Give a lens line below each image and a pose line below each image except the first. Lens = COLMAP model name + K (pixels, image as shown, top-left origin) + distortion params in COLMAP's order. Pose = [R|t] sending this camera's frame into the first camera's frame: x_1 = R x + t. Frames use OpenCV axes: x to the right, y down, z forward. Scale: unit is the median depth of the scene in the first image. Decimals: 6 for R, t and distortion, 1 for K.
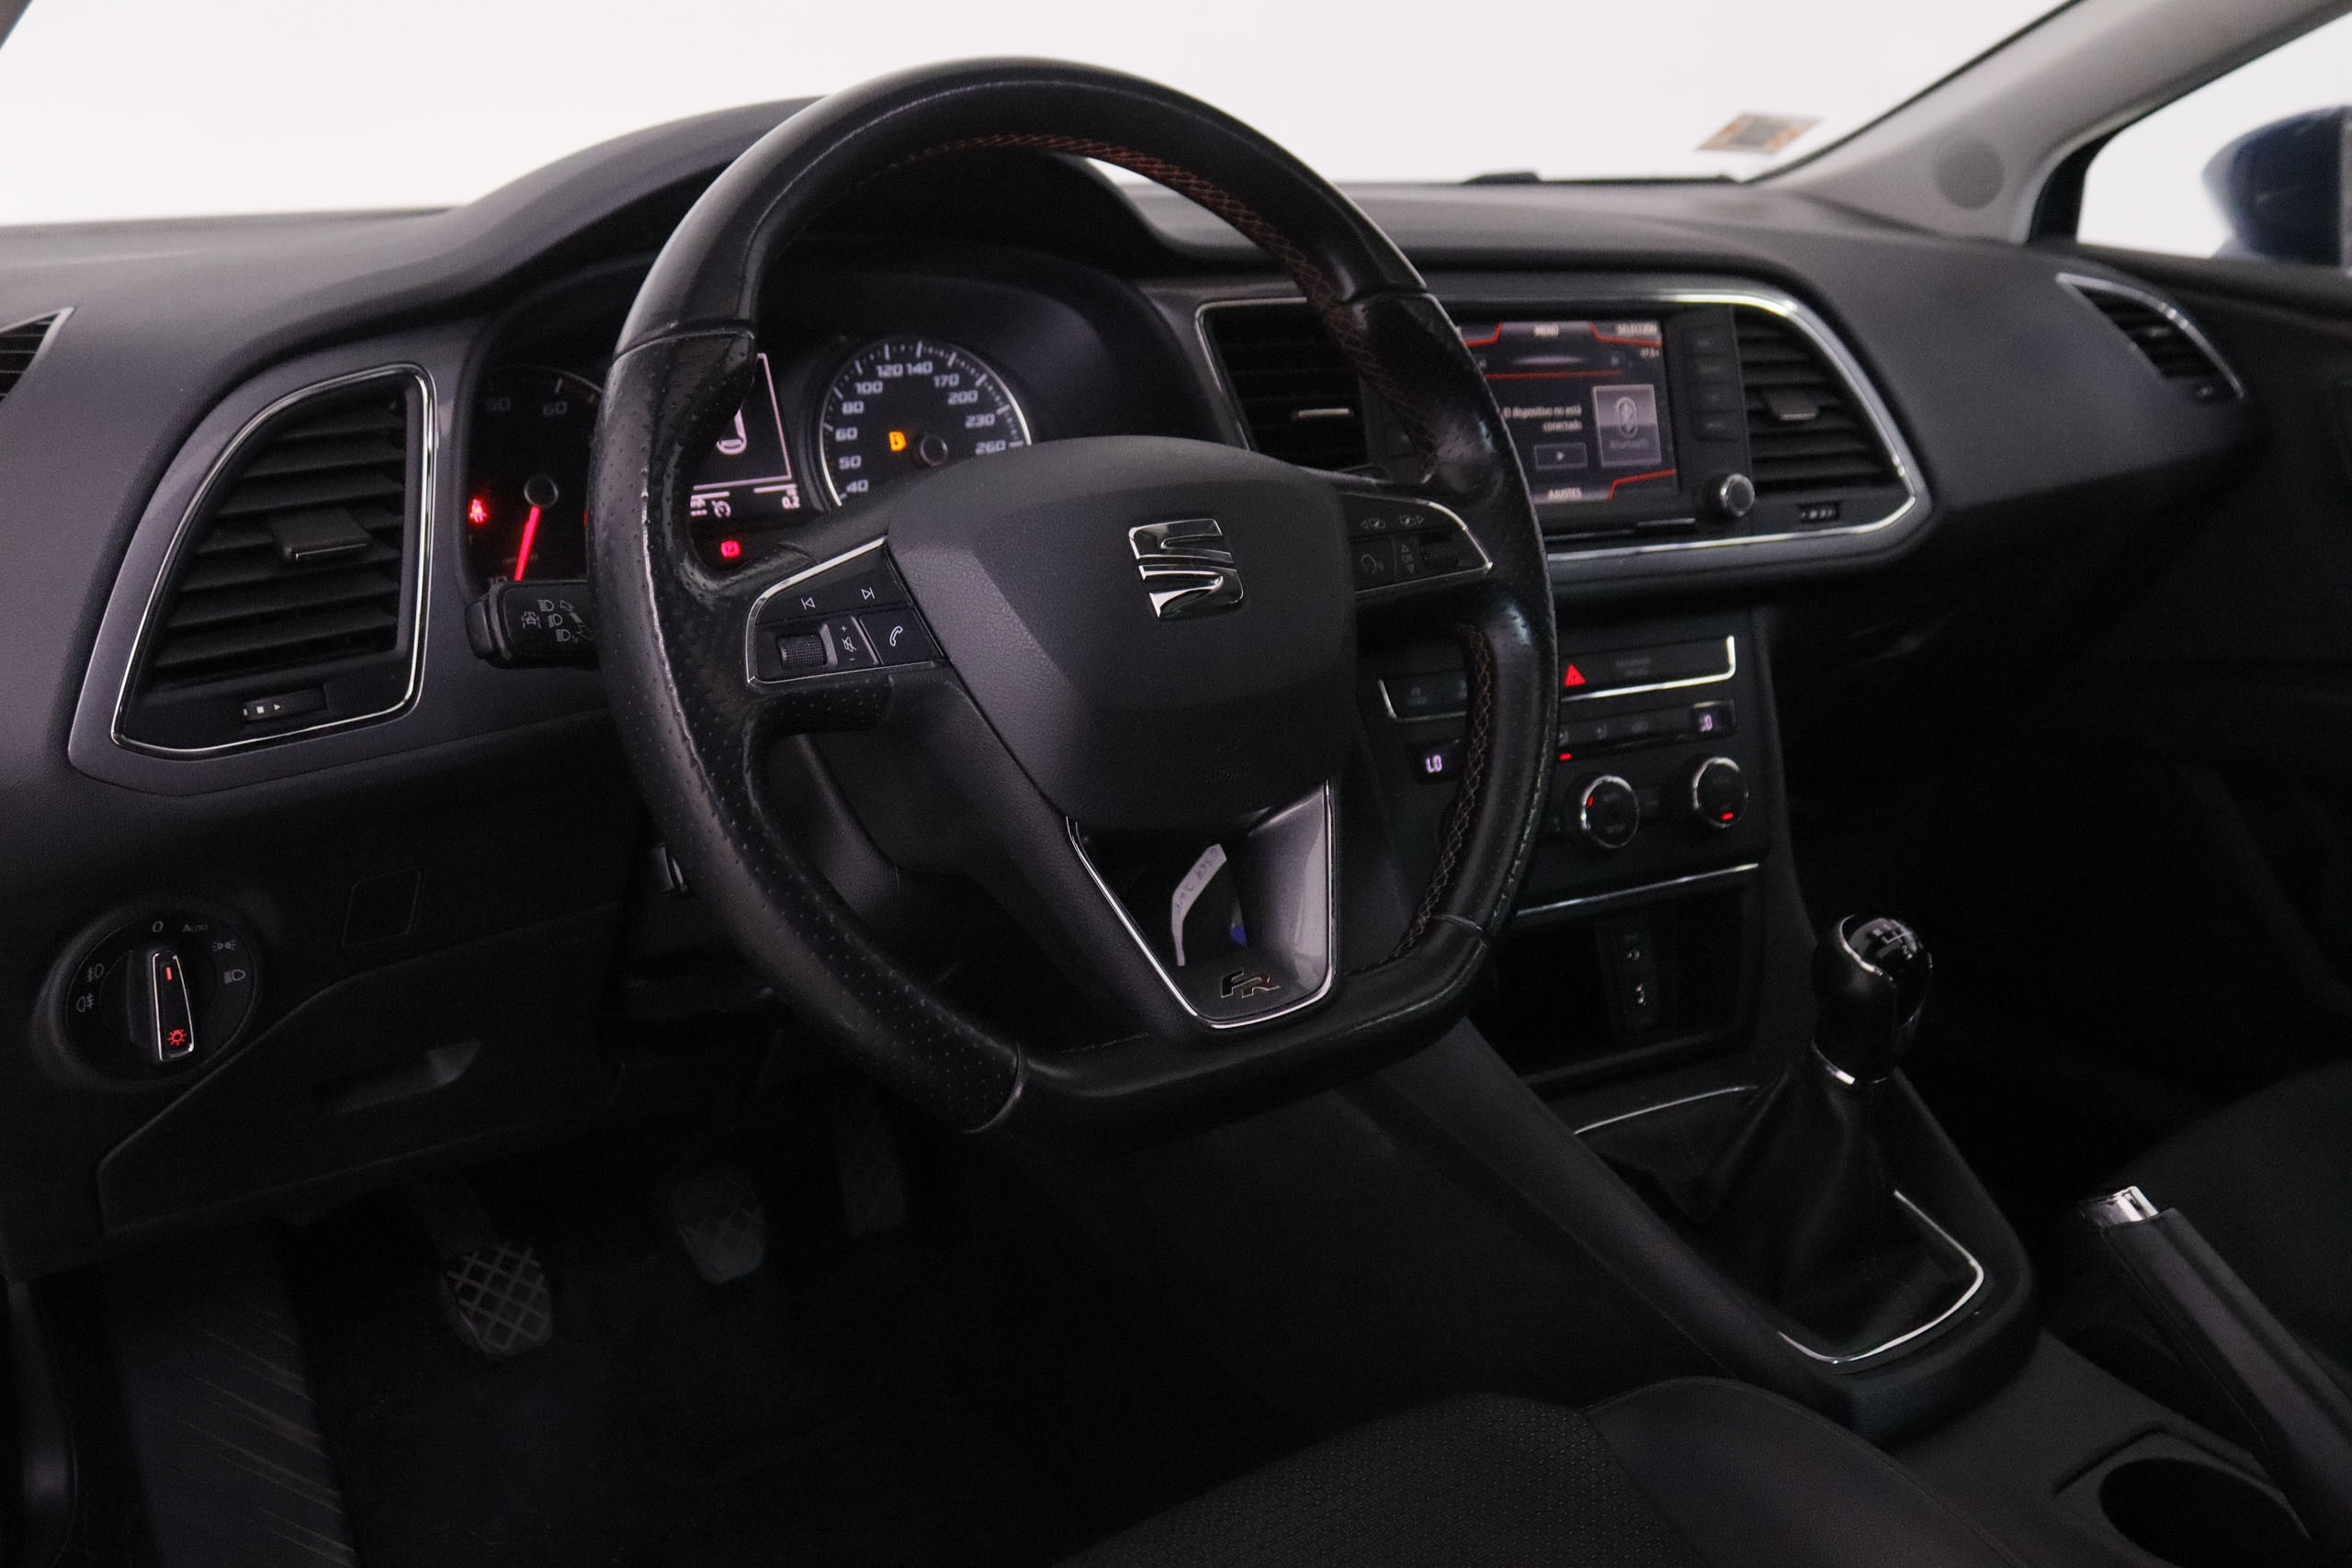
lens RADIAL K [[2270.6, 0, 1176.0], [0, 2270.6, 784.0], [0, 0, 1]] dist [-0.081780, 0.013033]
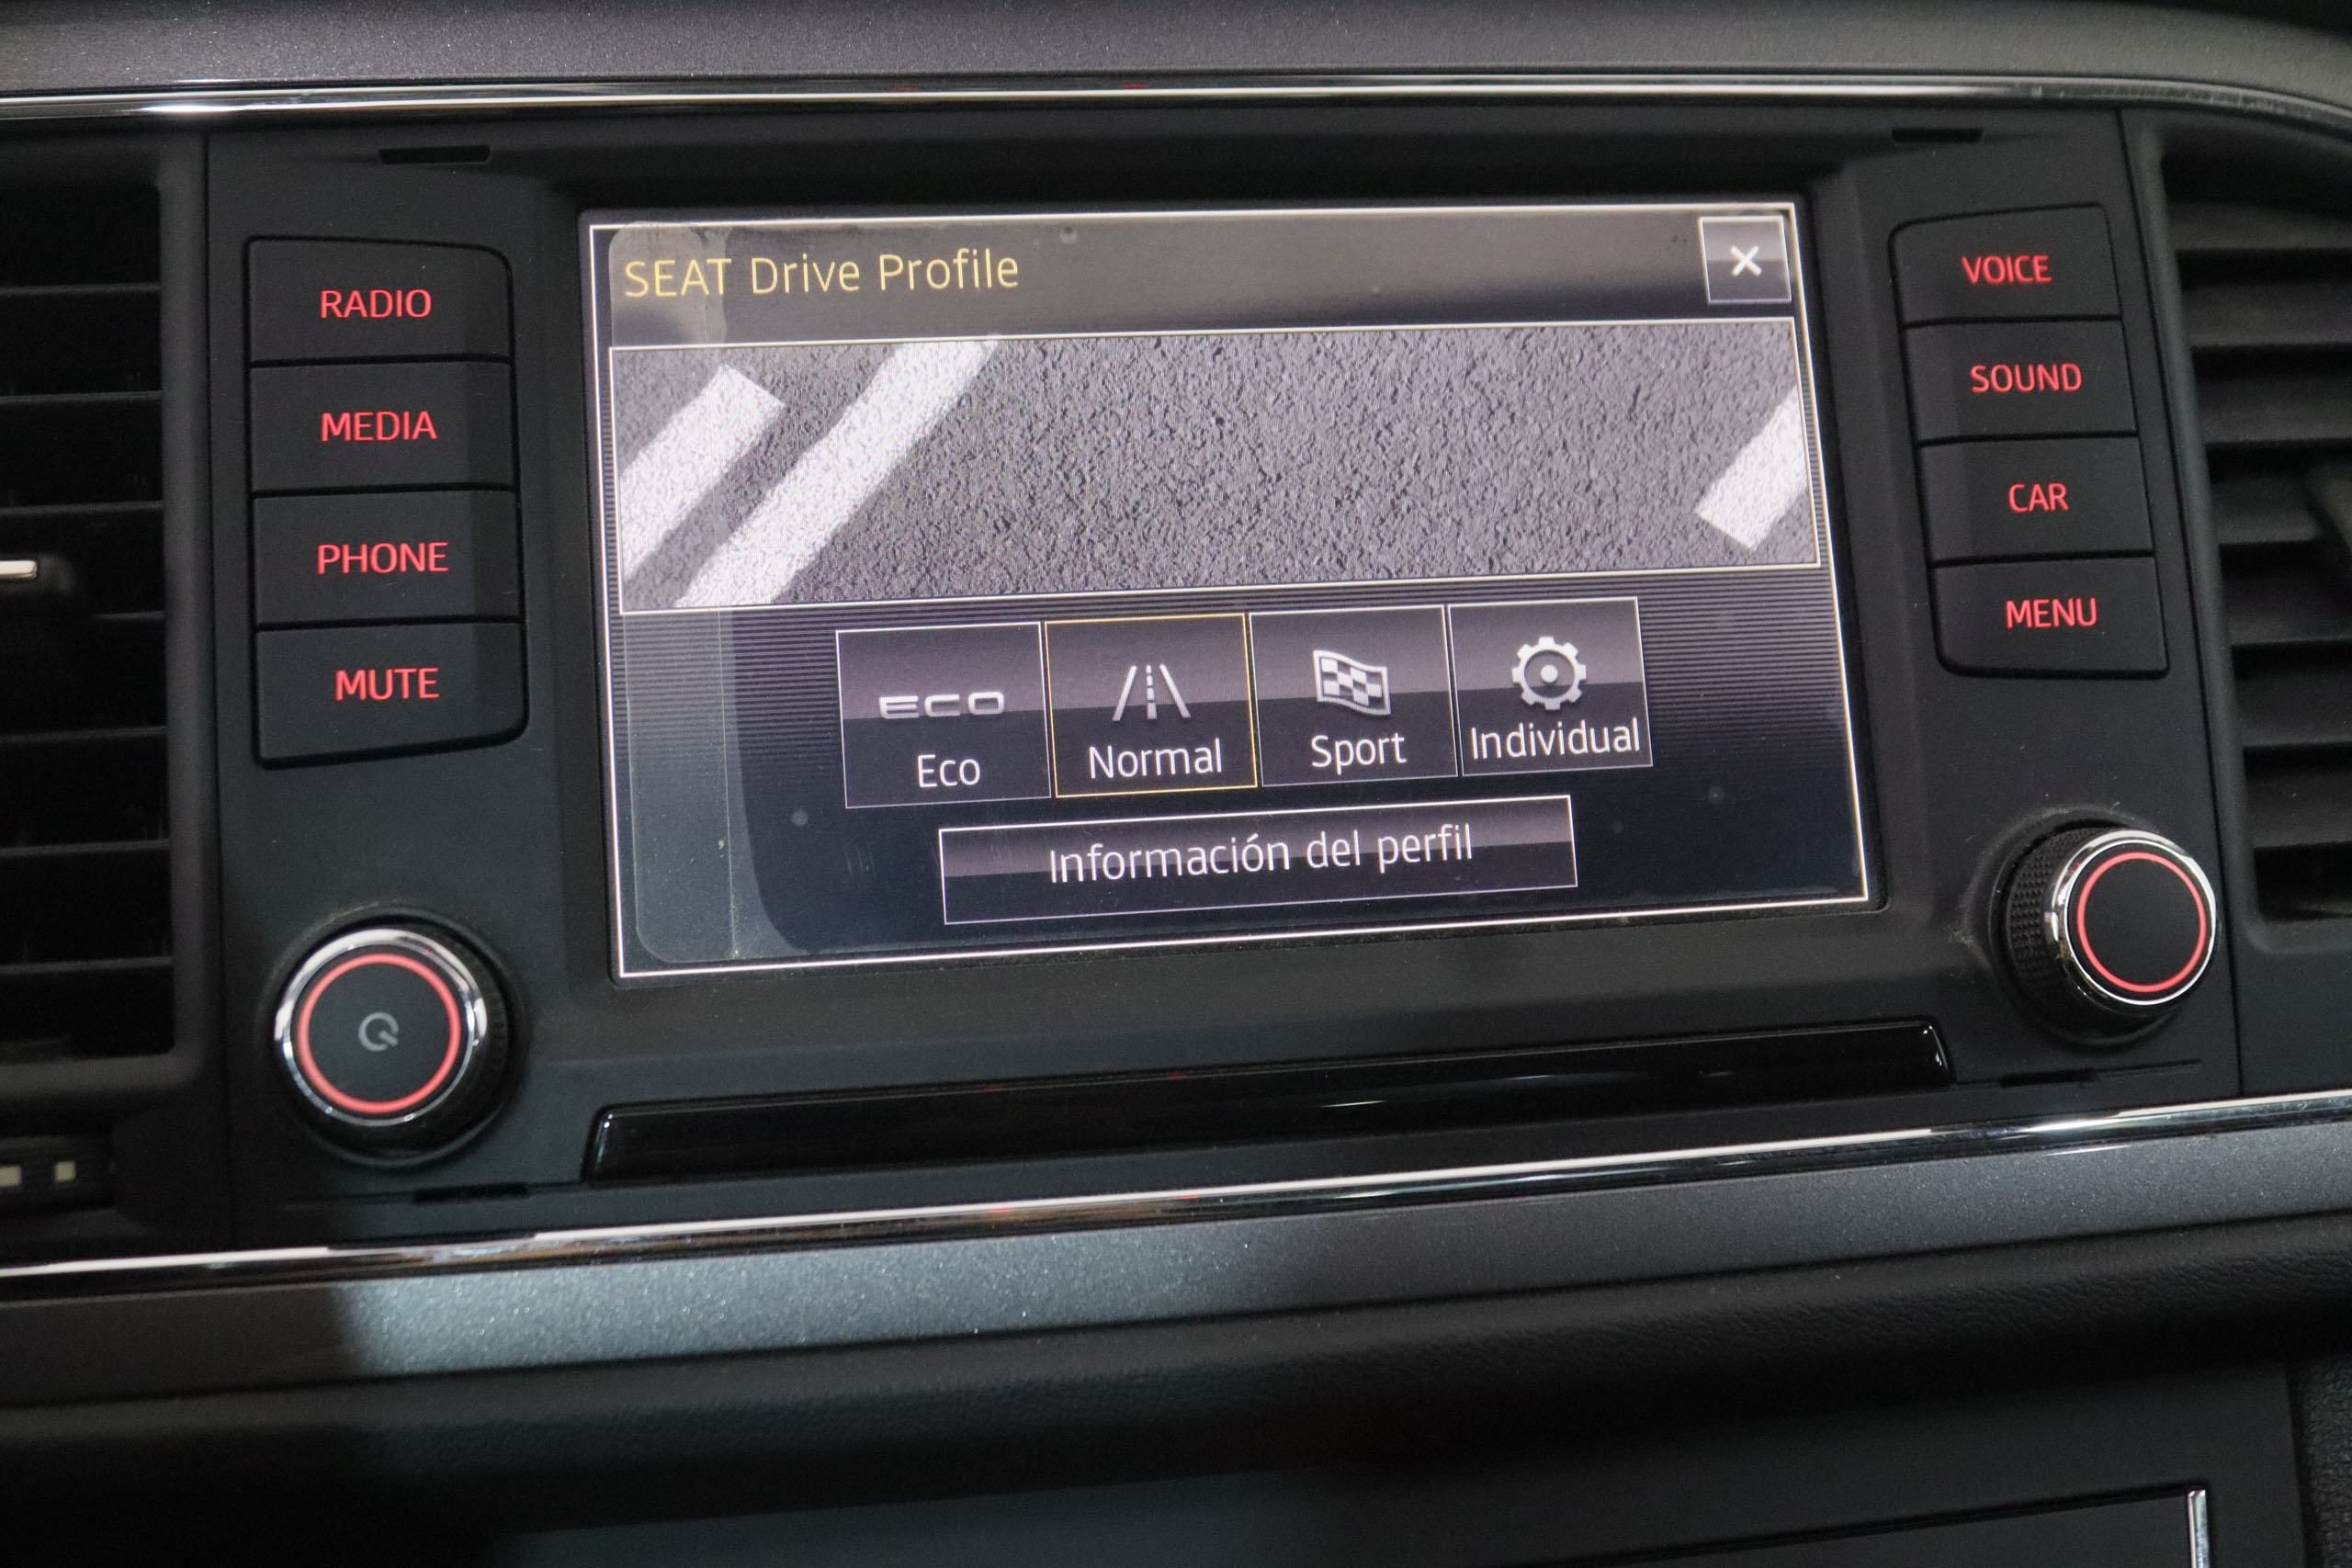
lens RADIAL K [[2628.1, 0, 1176.0], [0, 2628.1, 784.0], [0, 0, 1]] dist [-0.119554, 0.178101]
pose [[0.932192, 0.002882, -0.361952, 0.253378], [-0.047580, 0.992267, -0.114641, -0.107195], [0.358822, 0.124089, 0.925121, 0.725616]]
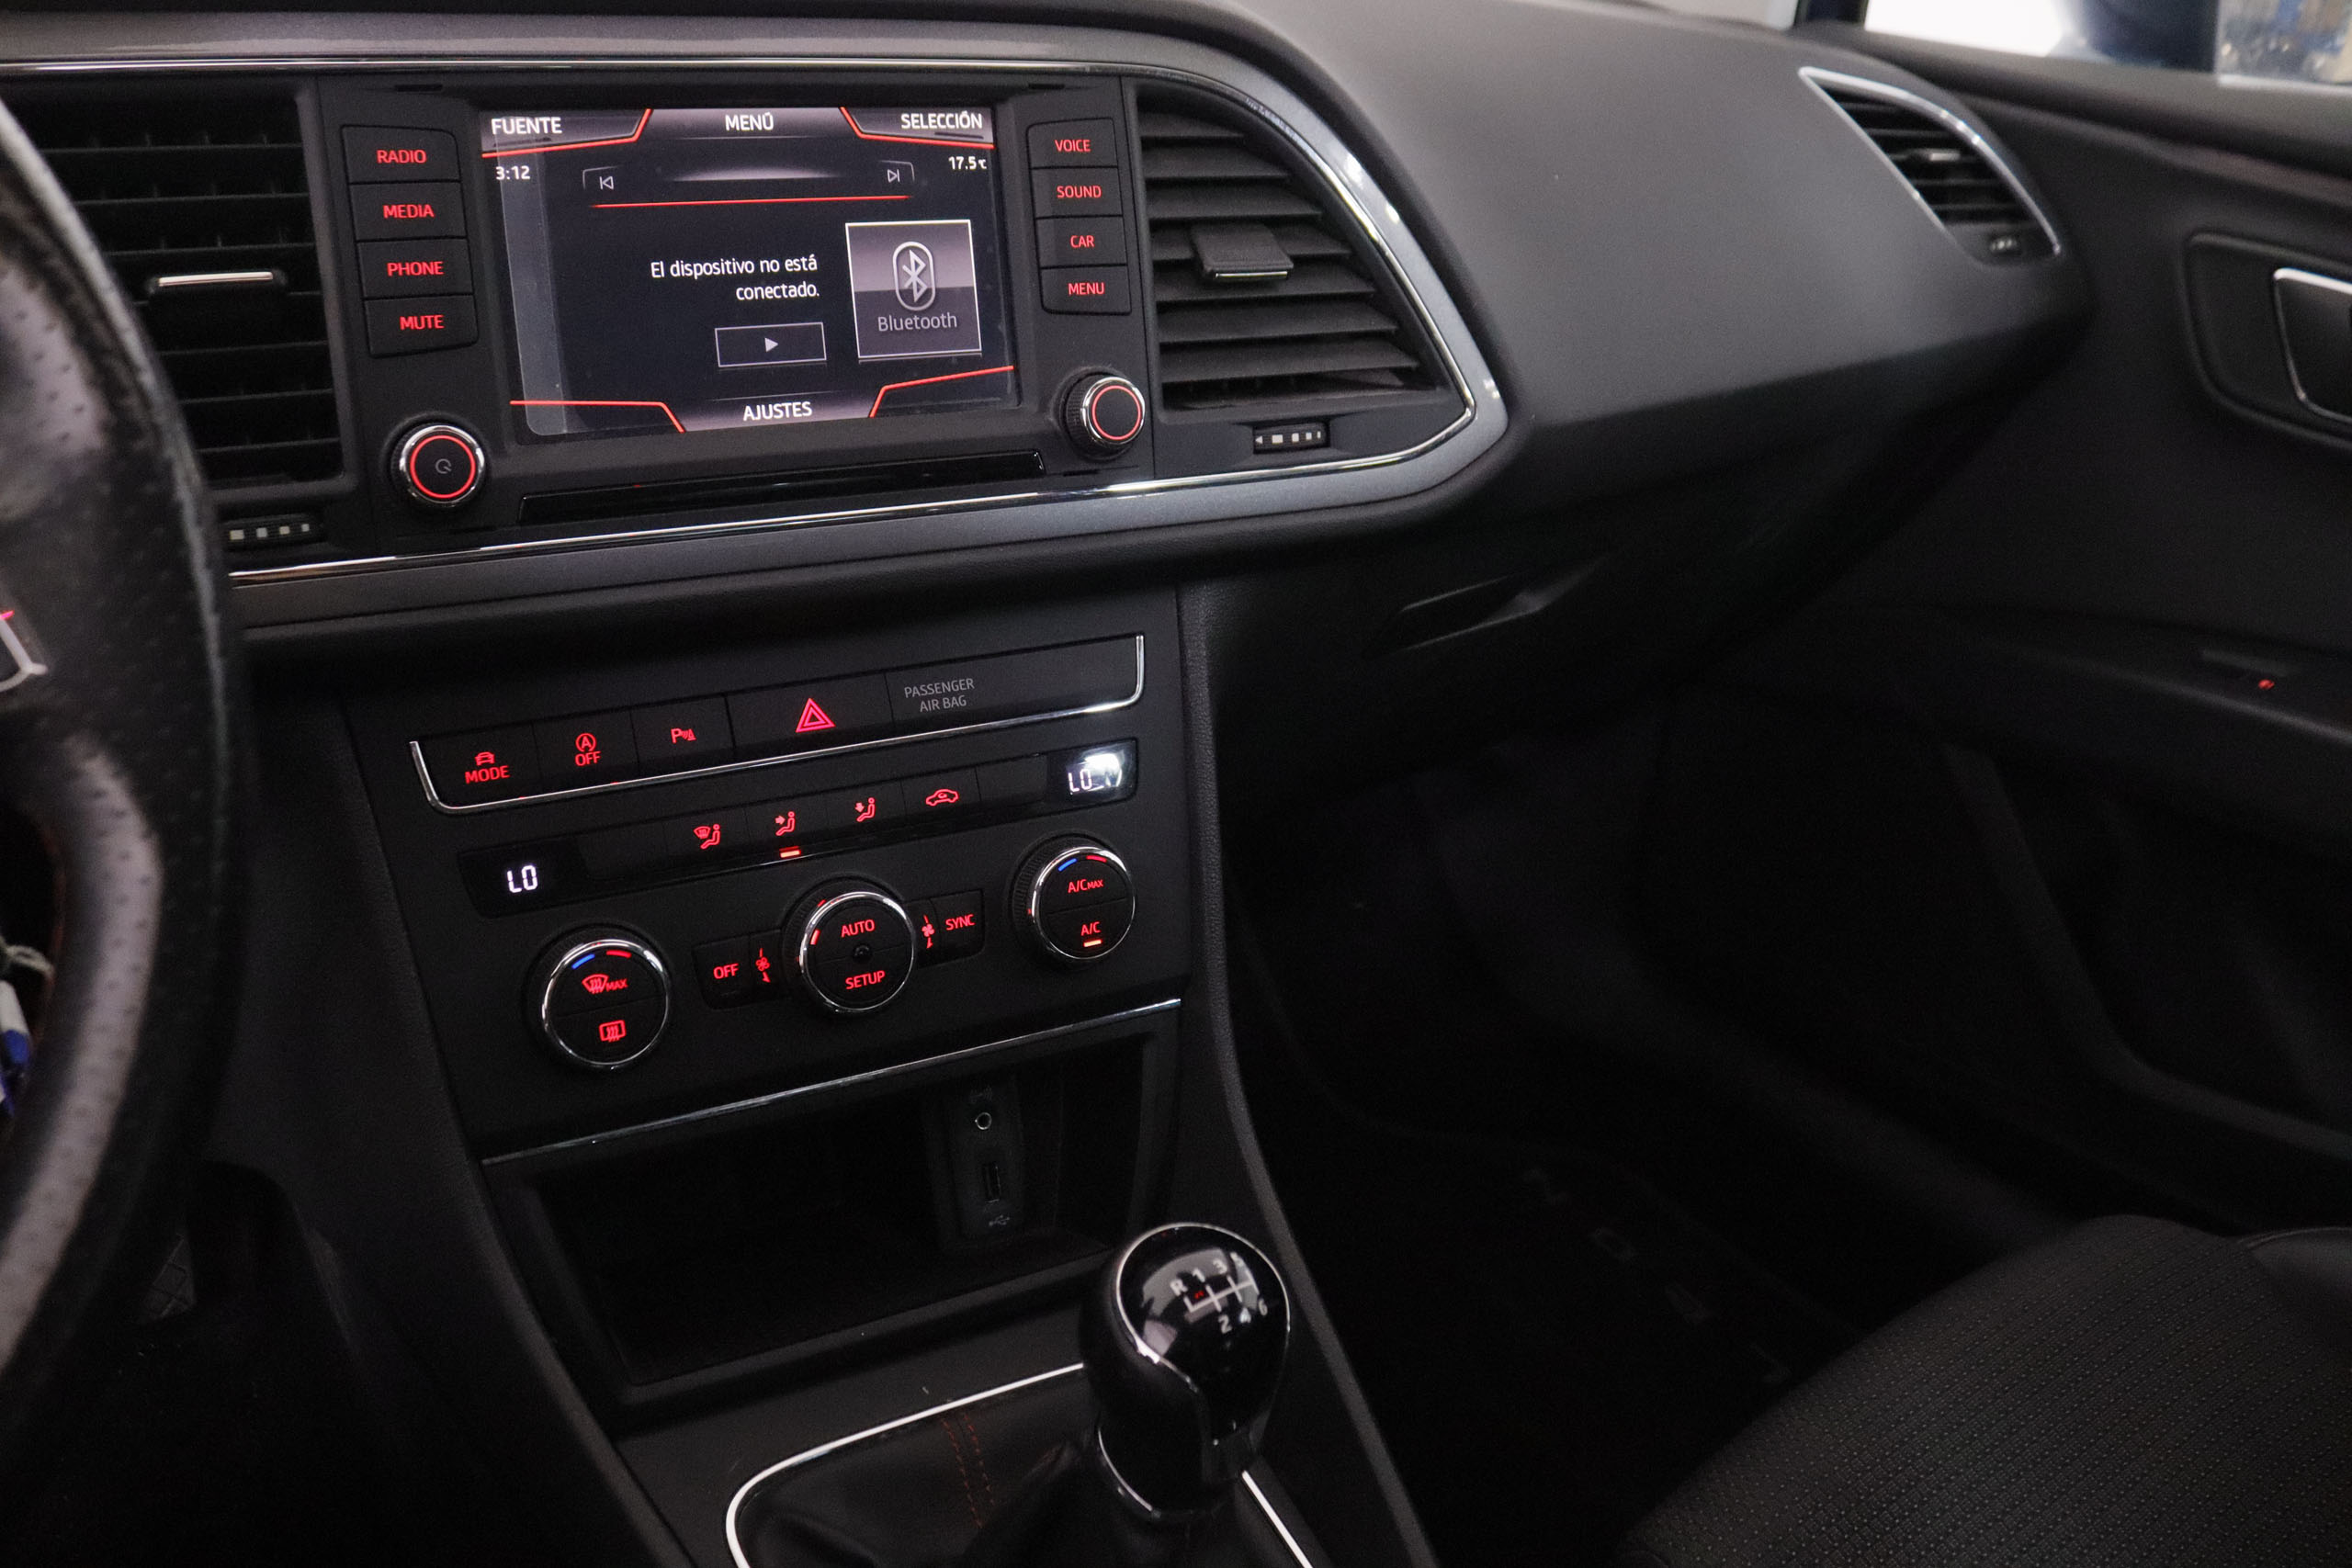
lens RADIAL K [[1926.0, 0, 1178.2], [0, 1926.0, 764.0], [0, 0, 1]] dist [-0.178804, 0.165312]
pose [[0.999182, 0.034653, -0.020831, 0.278991], [-0.031741, 0.991423, 0.126780, -0.100895], [0.025046, -0.126015, 0.991712, 0.498129]]
